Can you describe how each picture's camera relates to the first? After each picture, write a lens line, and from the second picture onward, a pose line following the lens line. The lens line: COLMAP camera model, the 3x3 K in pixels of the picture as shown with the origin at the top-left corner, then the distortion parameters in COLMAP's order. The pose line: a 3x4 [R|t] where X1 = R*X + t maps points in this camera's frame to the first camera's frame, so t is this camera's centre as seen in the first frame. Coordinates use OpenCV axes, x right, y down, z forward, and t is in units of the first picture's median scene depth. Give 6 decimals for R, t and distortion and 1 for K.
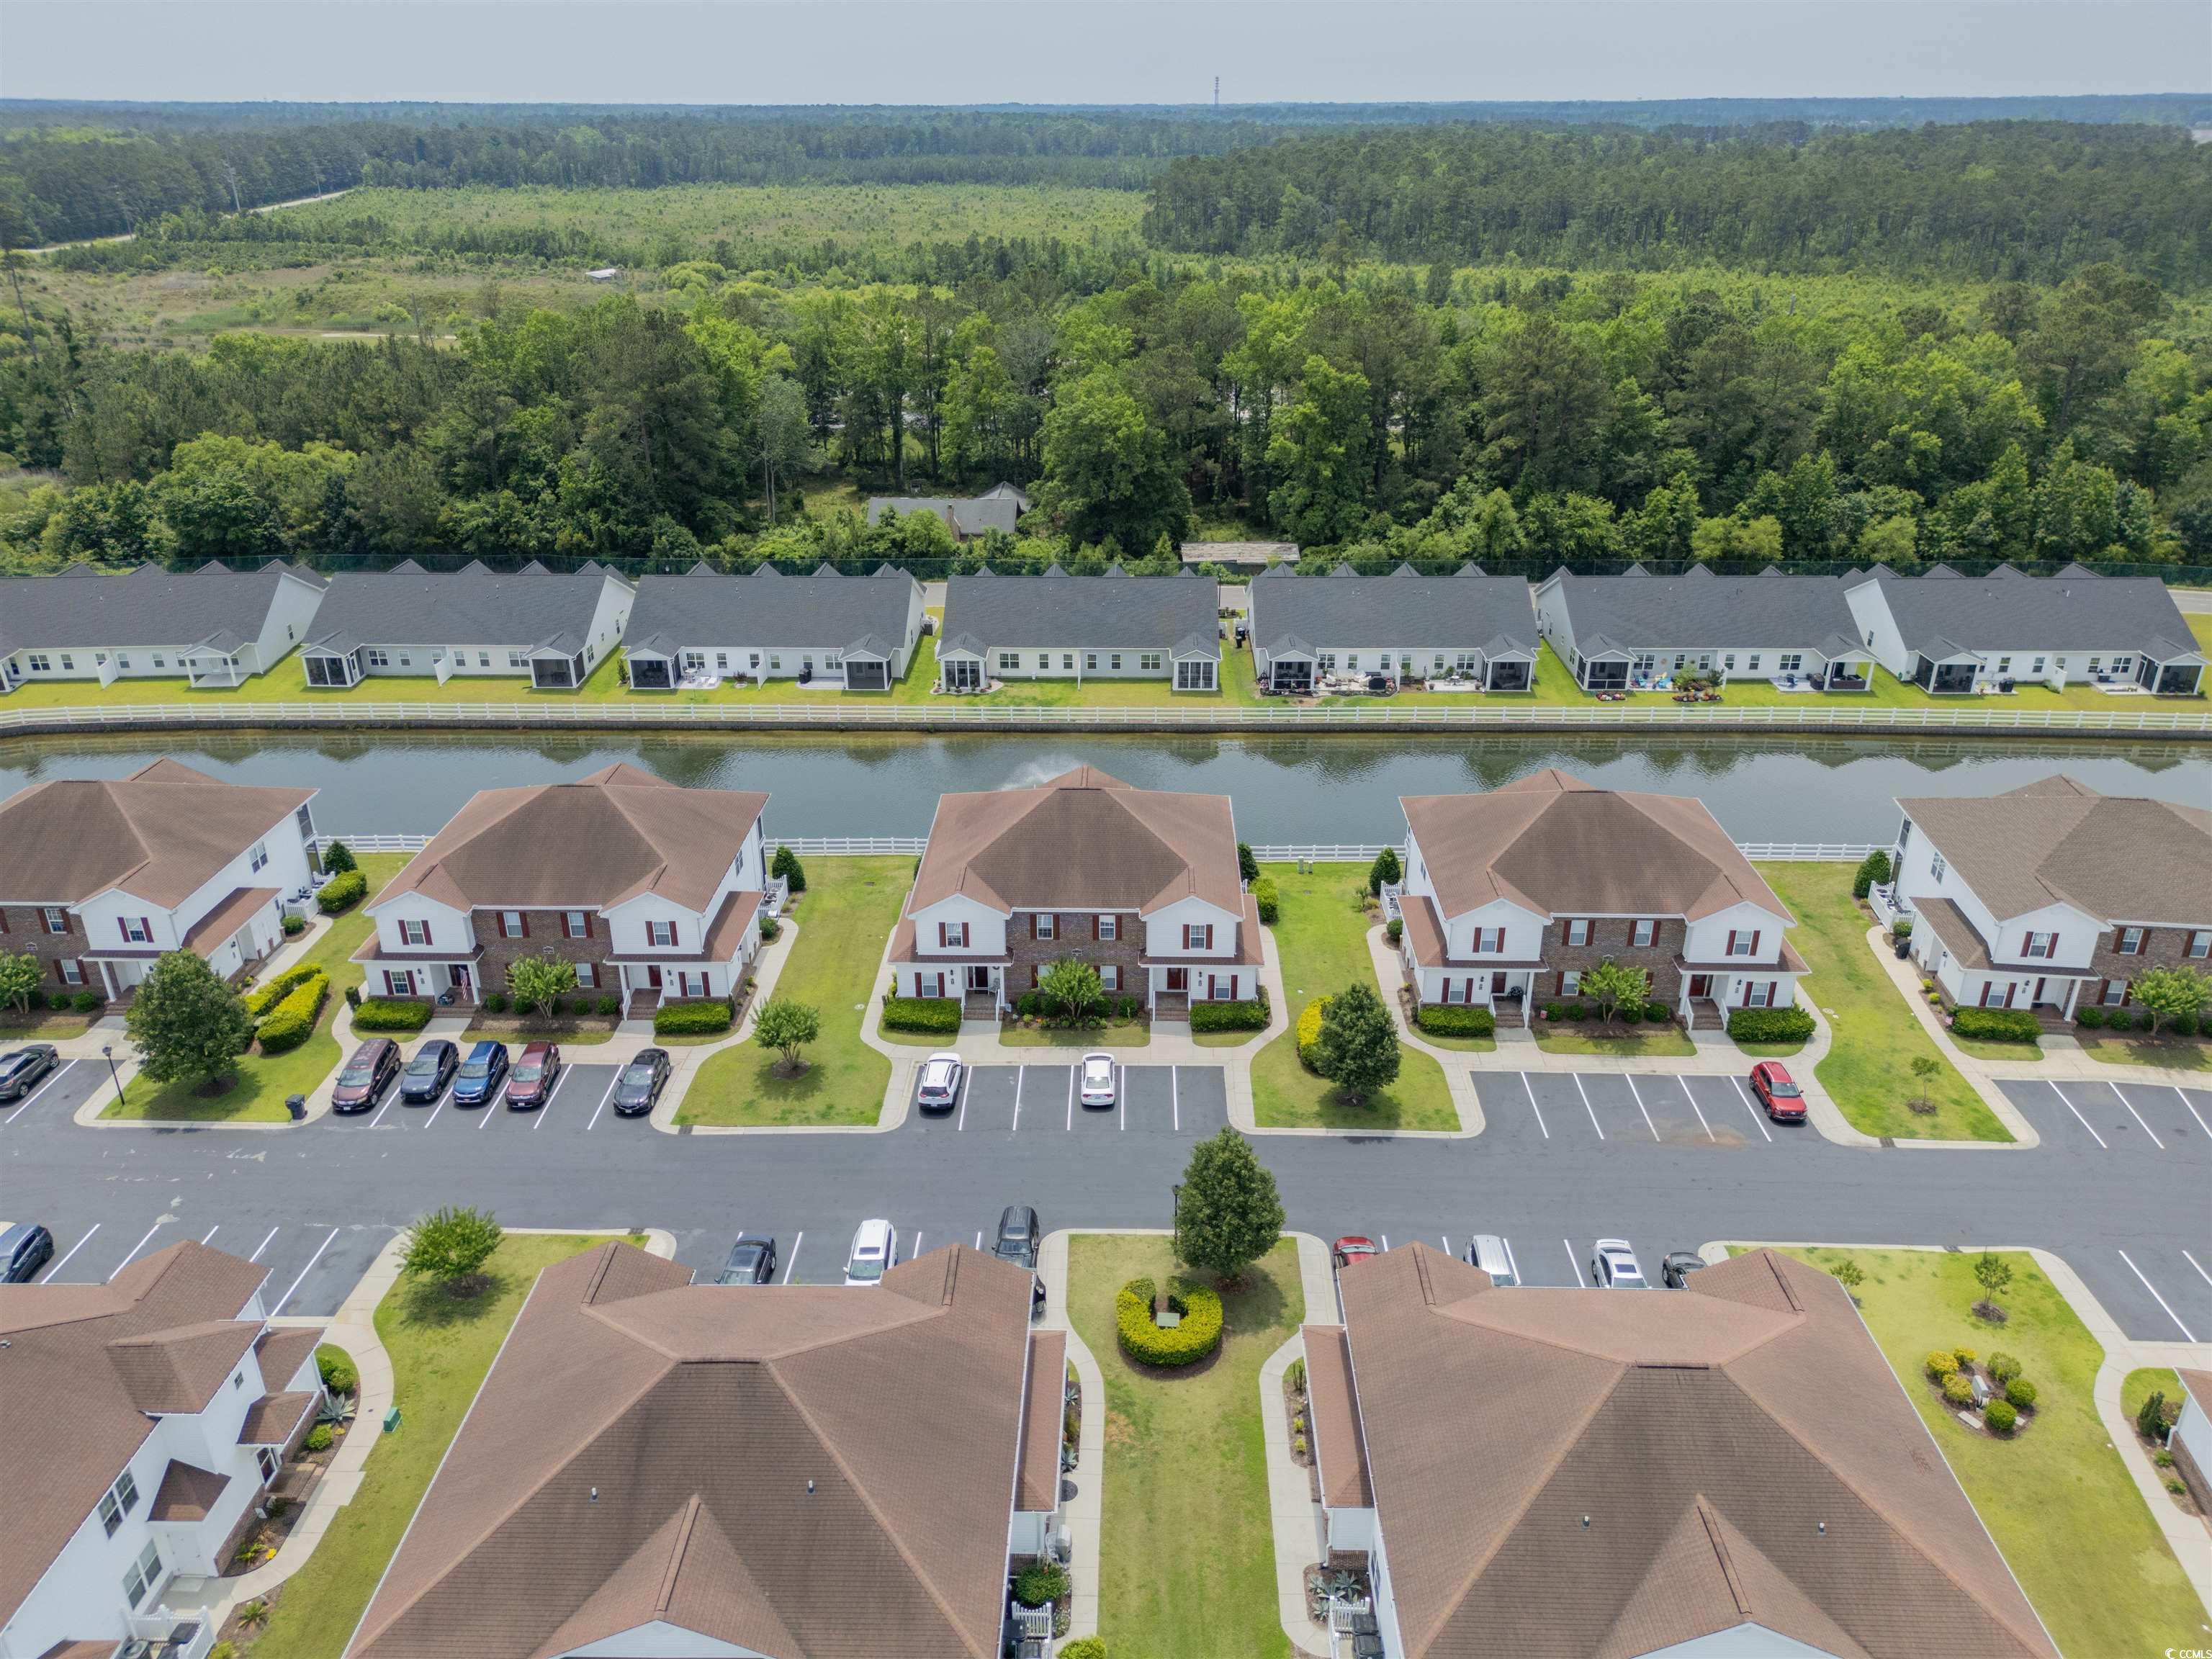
lens RADIAL K [[1582.6, 0, 1089.6], [0, 1582.6, 837.0], [0, 0, 1]] dist [0.061507, -0.061915]
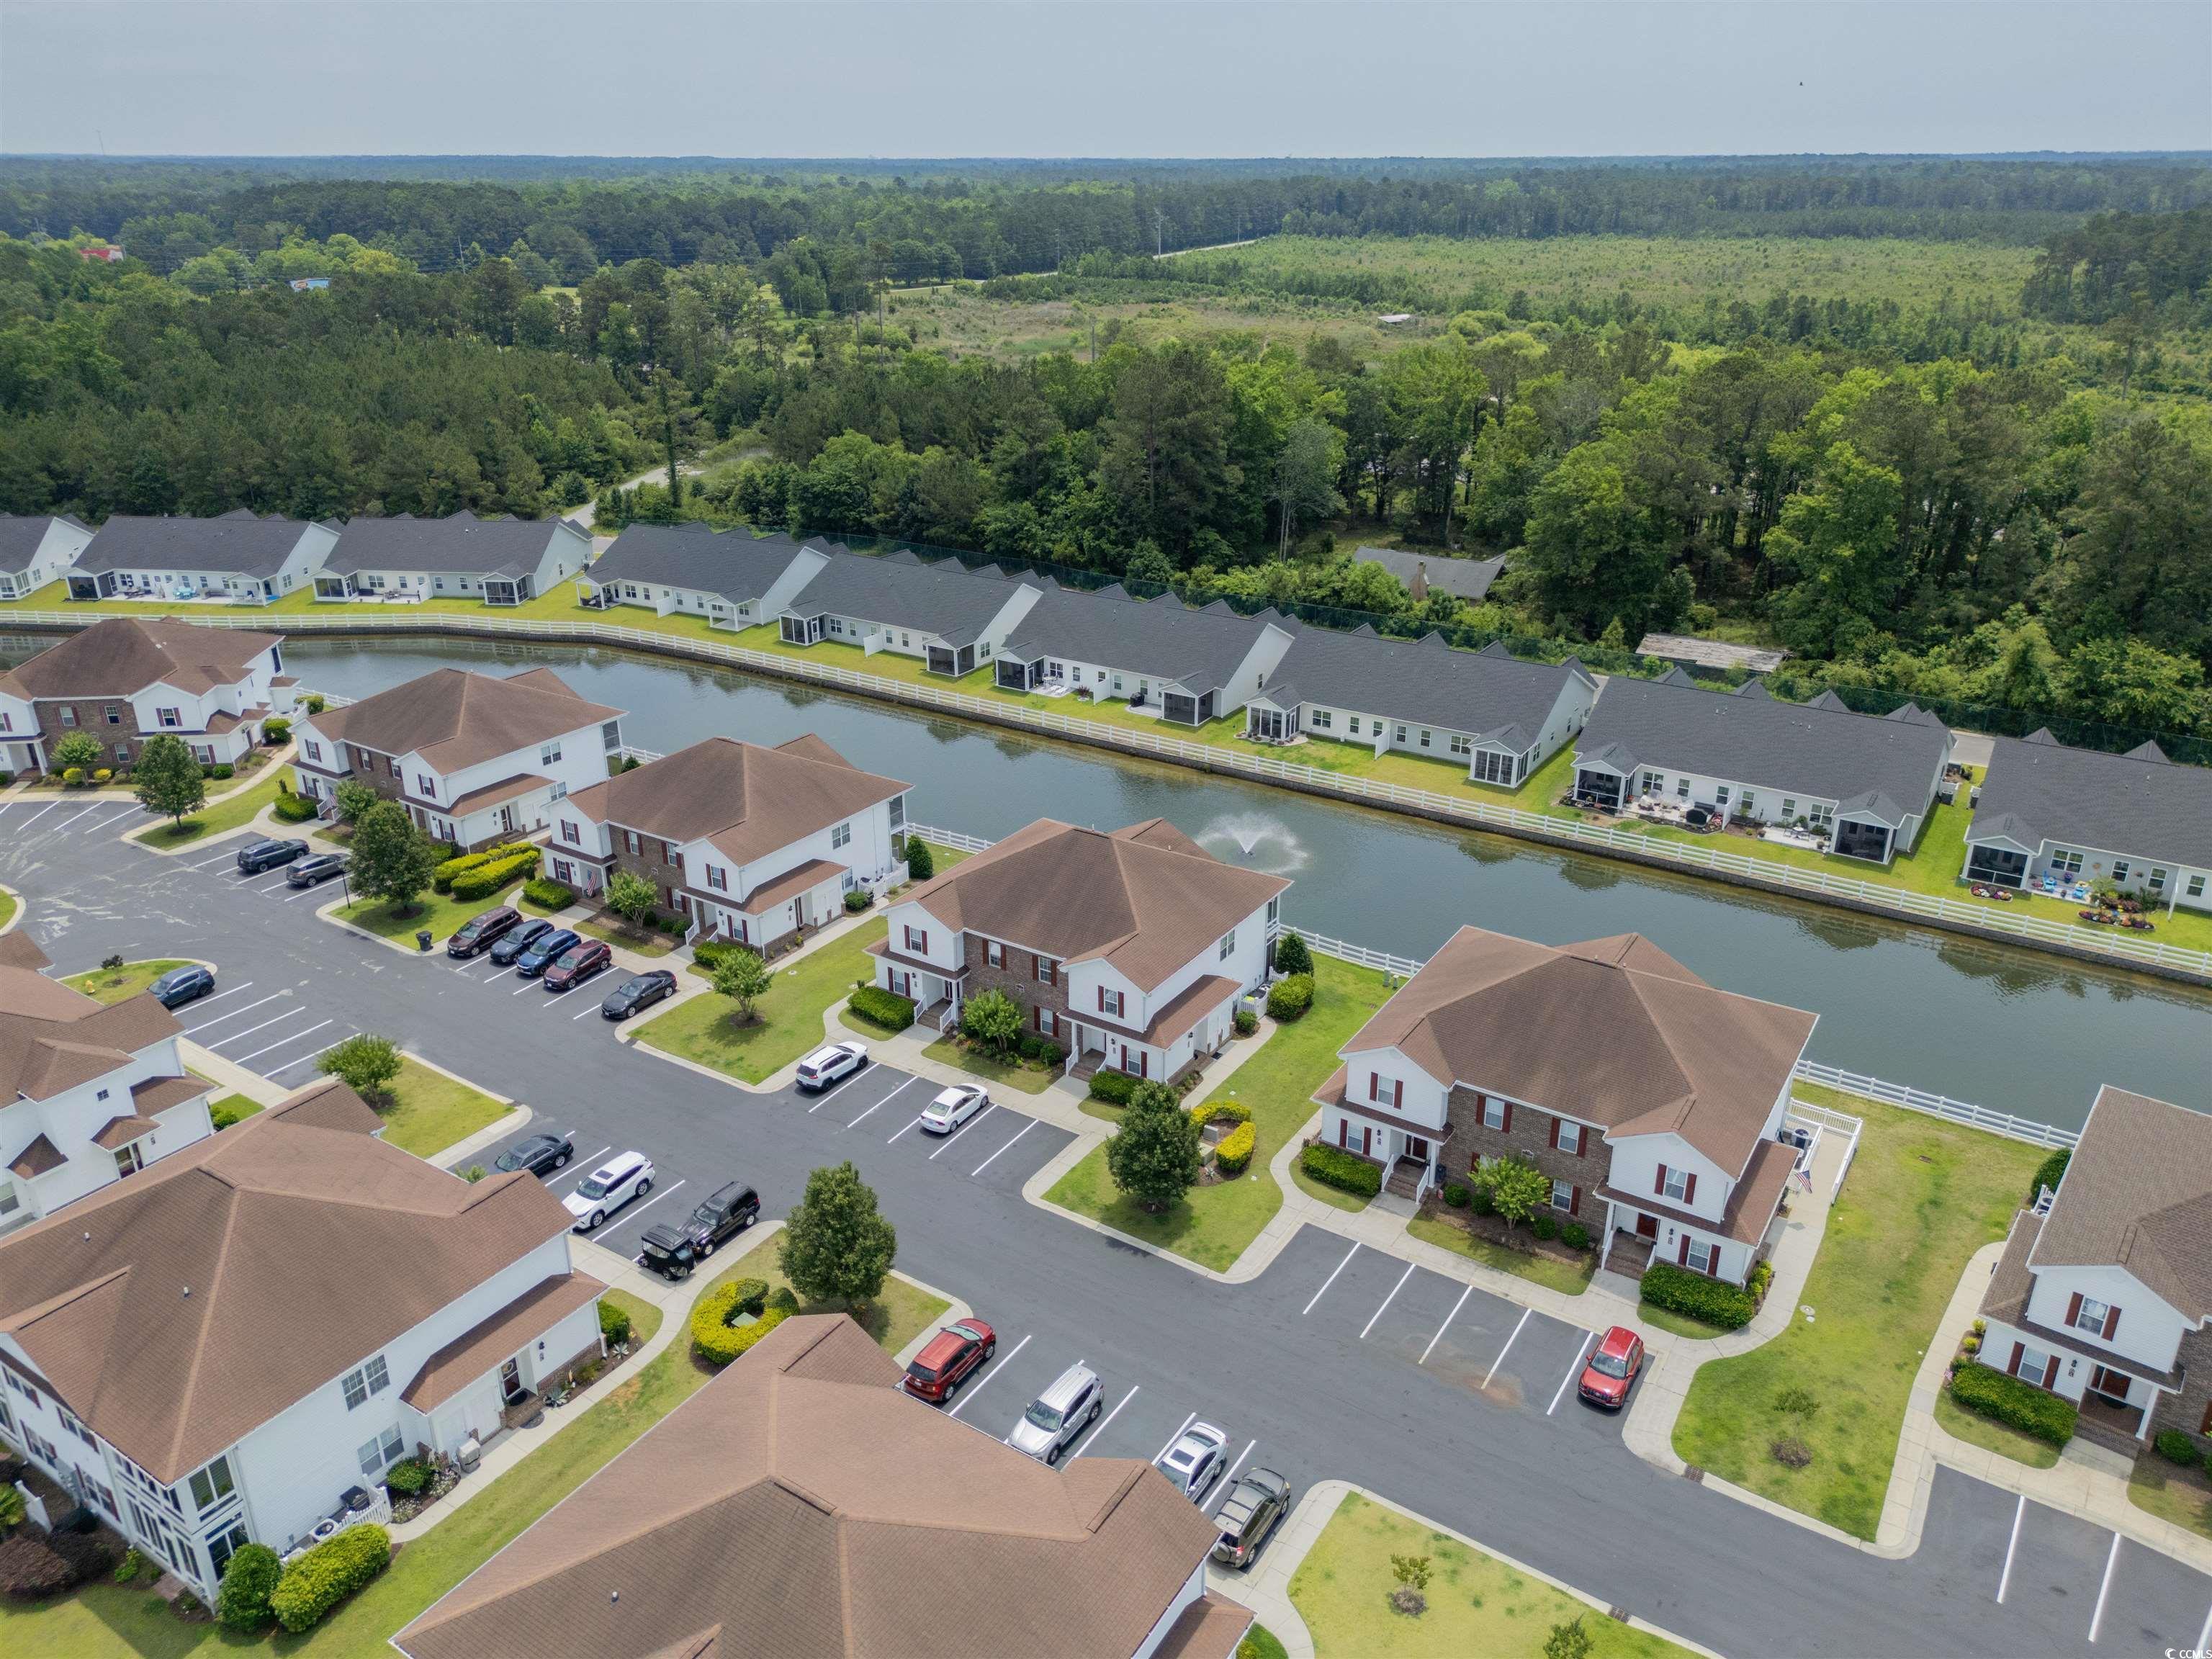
lens RADIAL K [[1582.6, 0, 1070.6], [0, 1582.6, 815.7], [0, 0, 1]] dist [0.061507, -0.061915]
pose [[0.847017, 0.202800, -0.491360, 0.309590], [-0.221625, 0.974920, 0.020338, -0.038613], [0.483162, 0.091671, 0.870719, 0.080804]]
